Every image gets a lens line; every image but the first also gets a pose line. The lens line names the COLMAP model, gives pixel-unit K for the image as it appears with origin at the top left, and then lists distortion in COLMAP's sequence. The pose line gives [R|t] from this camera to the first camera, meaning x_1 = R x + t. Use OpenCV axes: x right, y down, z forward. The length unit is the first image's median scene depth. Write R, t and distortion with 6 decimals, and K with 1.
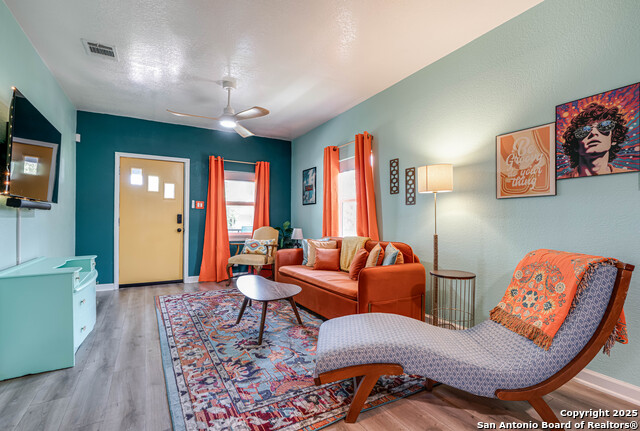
lens RADIAL K [[303.2, 0, 313.2], [0, 303.2, 217.0], [0, 0, 1]] dist [-0.001777, 0.000171]
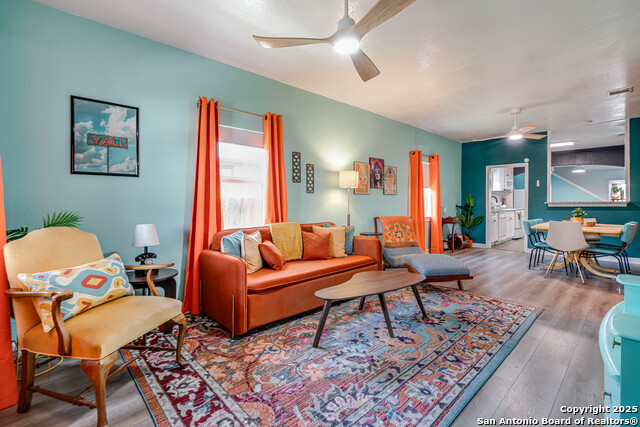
lens RADIAL K [[291.3, 0, 316.1], [0, 291.3, 205.0], [0, 0, 1]] dist [0.001032, 0.000450]
pose [[-0.238071, -0.002481, 0.971244, -0.822818], [-0.005695, 0.999983, 0.001158, 0.006643], [-0.971231, -0.005255, -0.238082, 1.203695]]
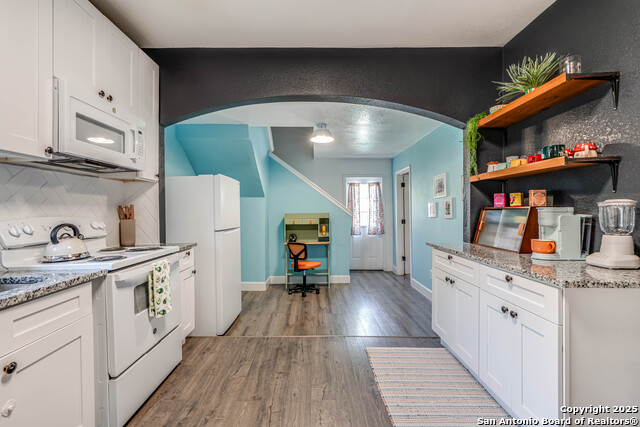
lens RADIAL K [[288.1, 0, 311.3], [0, 288.1, 215.3], [0, 0, 1]] dist [-0.000413, 0.000564]
pose [[-0.873586, 0.000480, 0.486670, 0.766822], [0.004779, 0.999960, 0.007592, -0.043707], [-0.486647, 0.008958, -0.873553, -0.873900]]
